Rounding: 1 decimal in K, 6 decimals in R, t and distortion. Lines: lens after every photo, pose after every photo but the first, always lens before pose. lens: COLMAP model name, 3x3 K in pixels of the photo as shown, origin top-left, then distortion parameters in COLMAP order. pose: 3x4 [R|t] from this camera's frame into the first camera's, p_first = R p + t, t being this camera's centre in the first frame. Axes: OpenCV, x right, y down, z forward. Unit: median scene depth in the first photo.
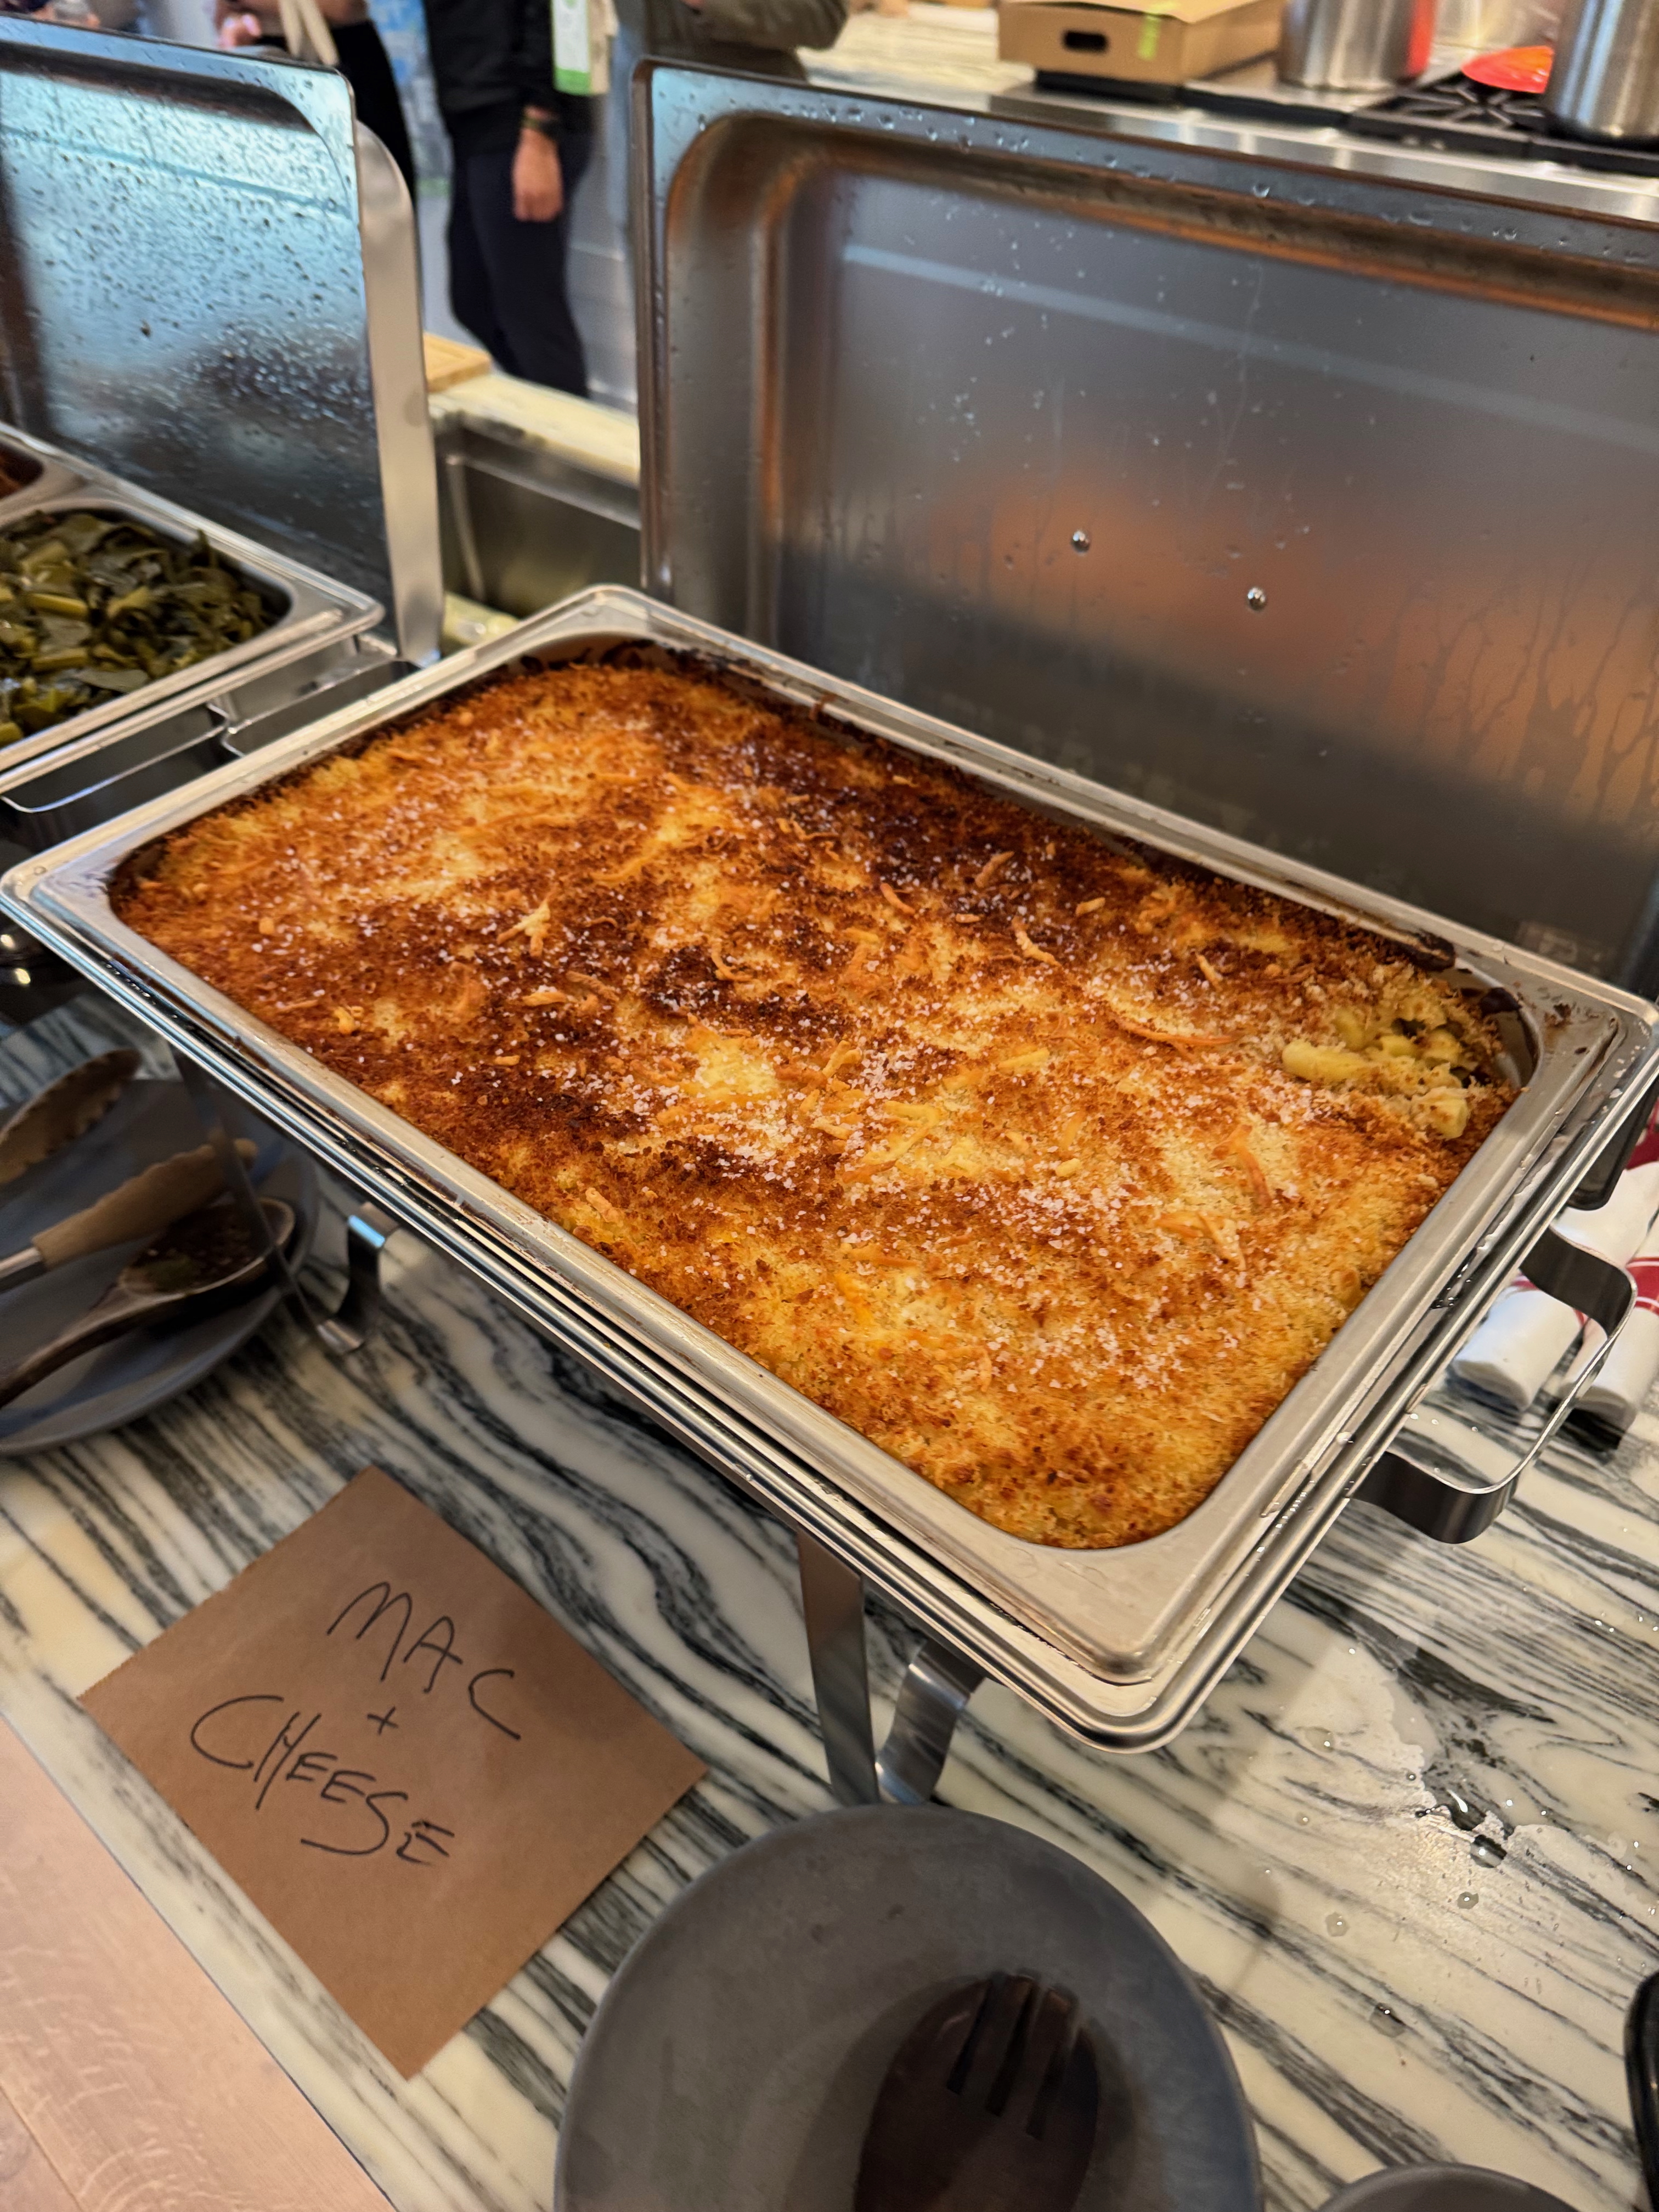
lens RADIAL K [[1578.2, 0, 829.5], [0, 1578.2, 1106.0], [0, 0, 1]] dist [0.231439, -0.483039]
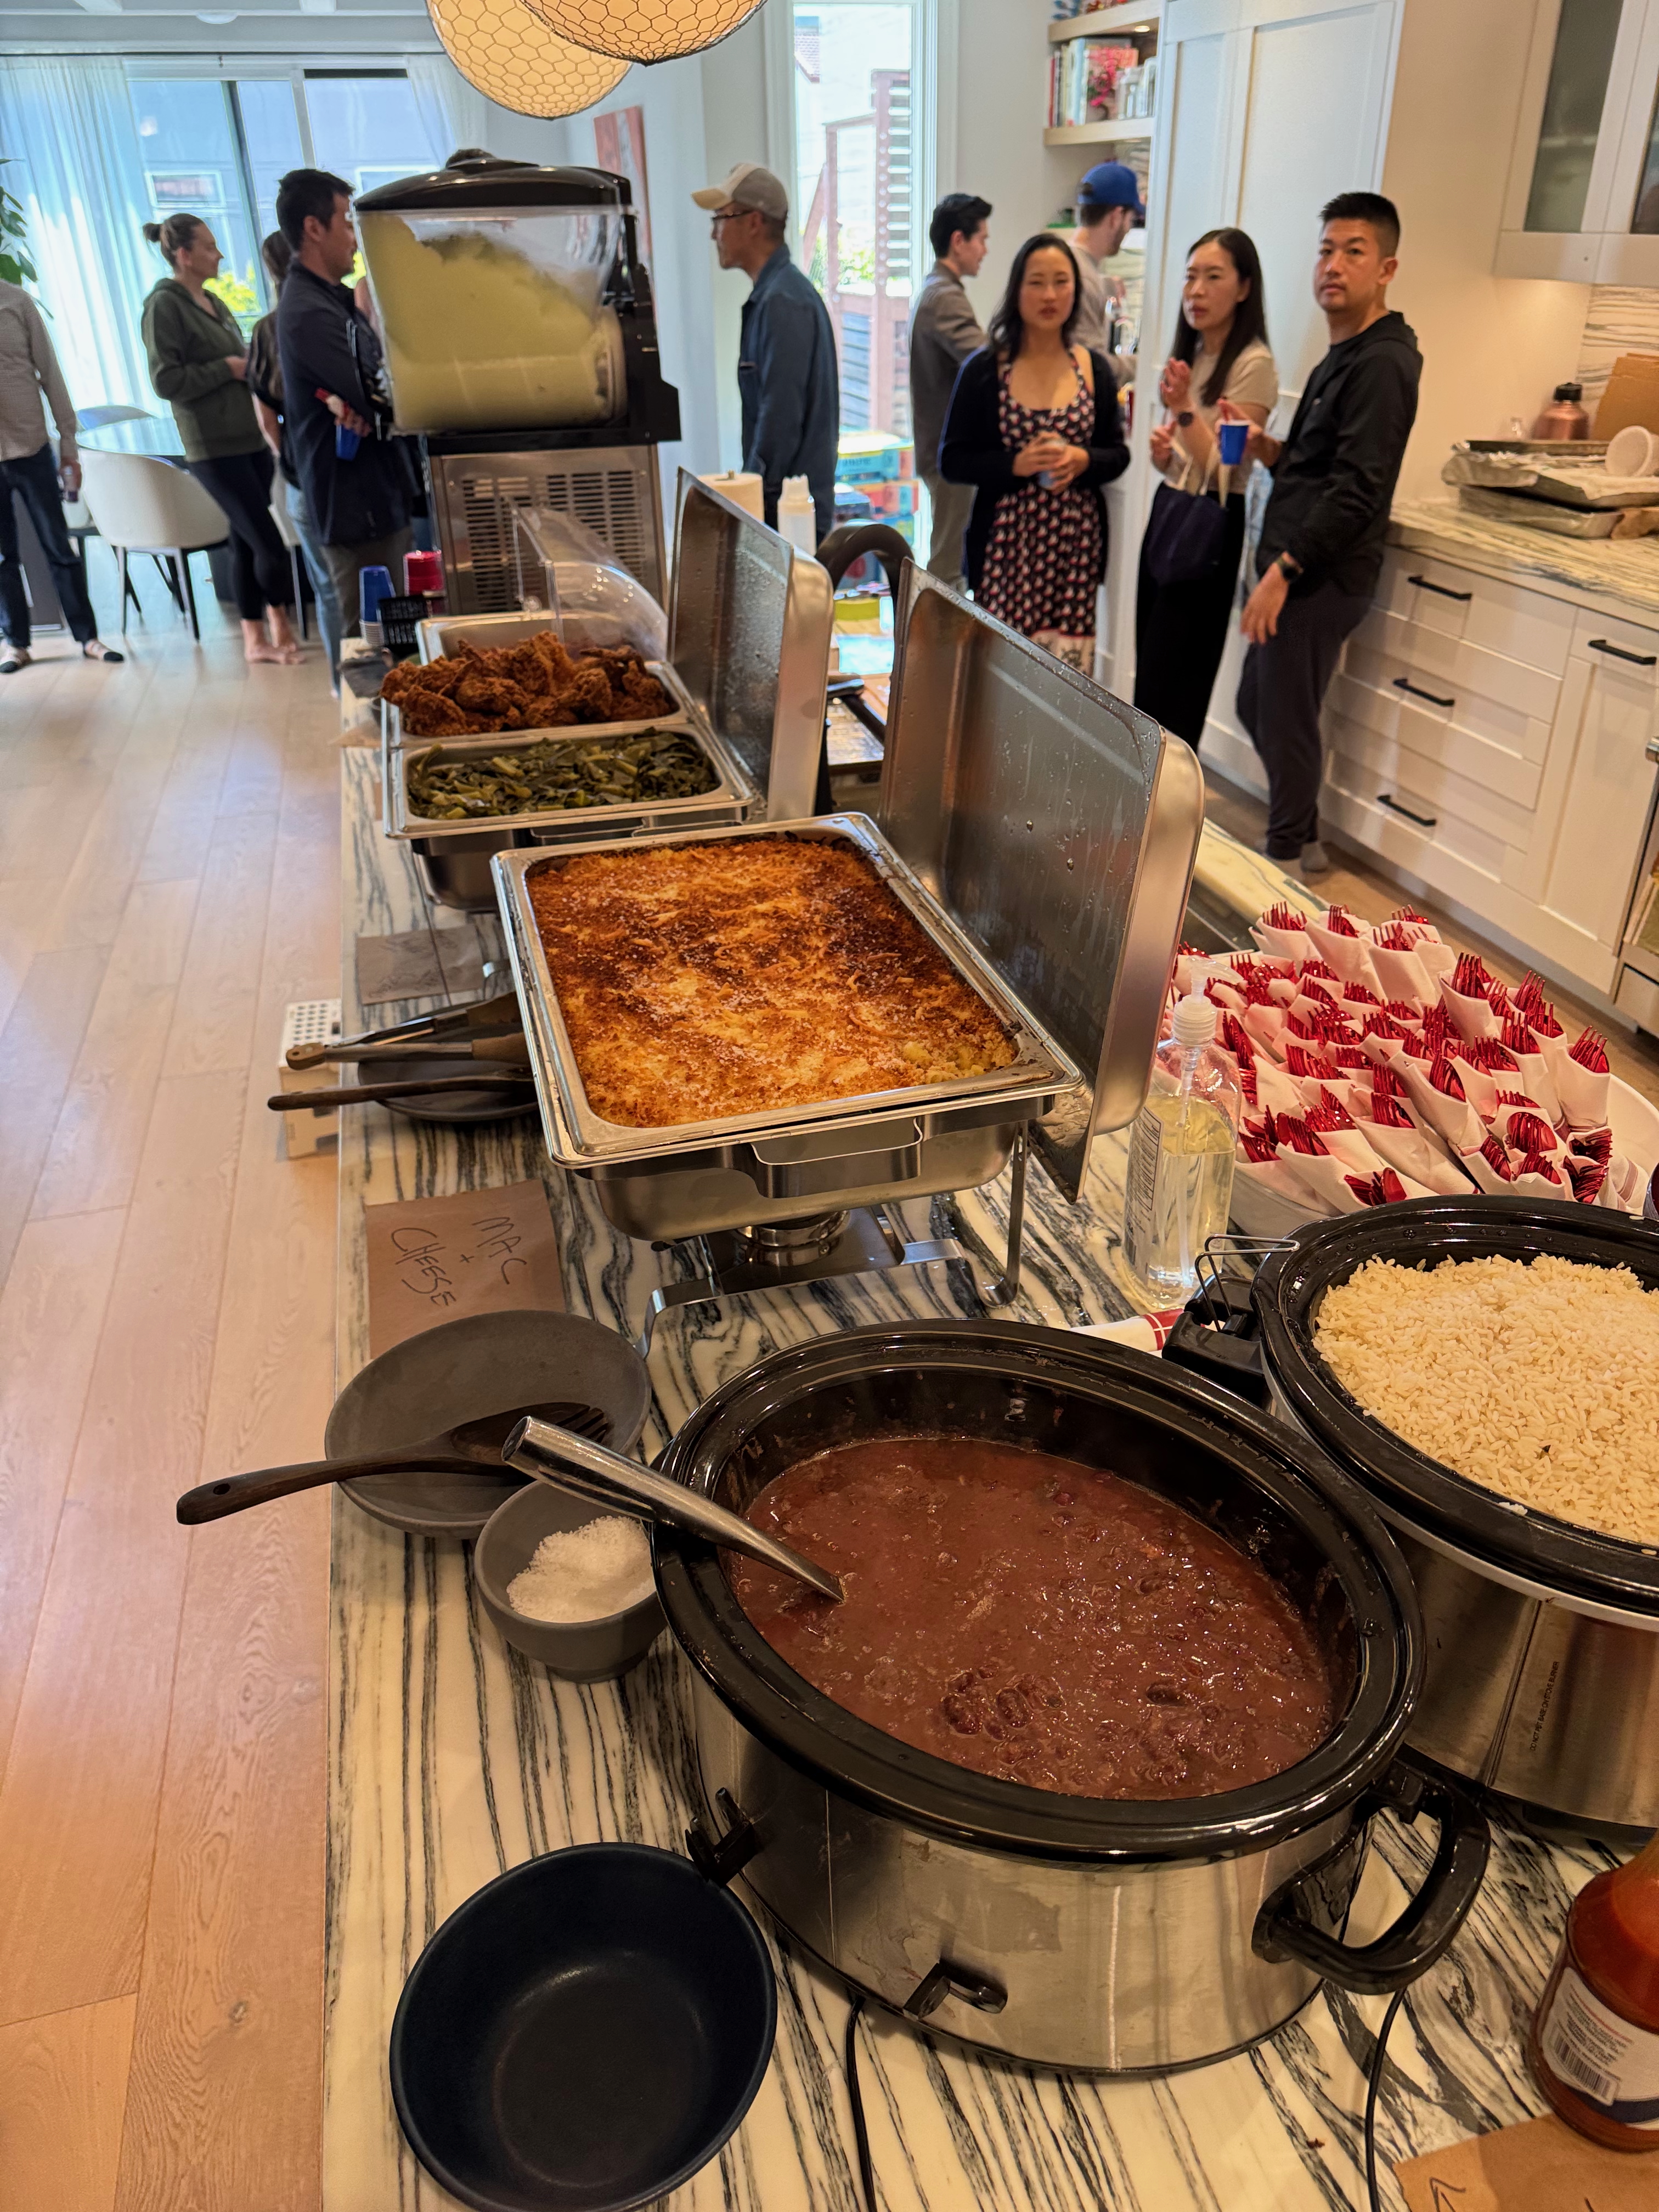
lens RADIAL K [[1578.2, 0, 829.5], [0, 1578.2, 1106.0], [0, 0, 1]] dist [0.231439, -0.483039]
pose [[0.830337, 0.286171, -0.478171, 0.997598], [-0.382537, 0.916671, -0.115670, 0.255222], [0.405224, 0.278963, 0.870617, -0.615683]]
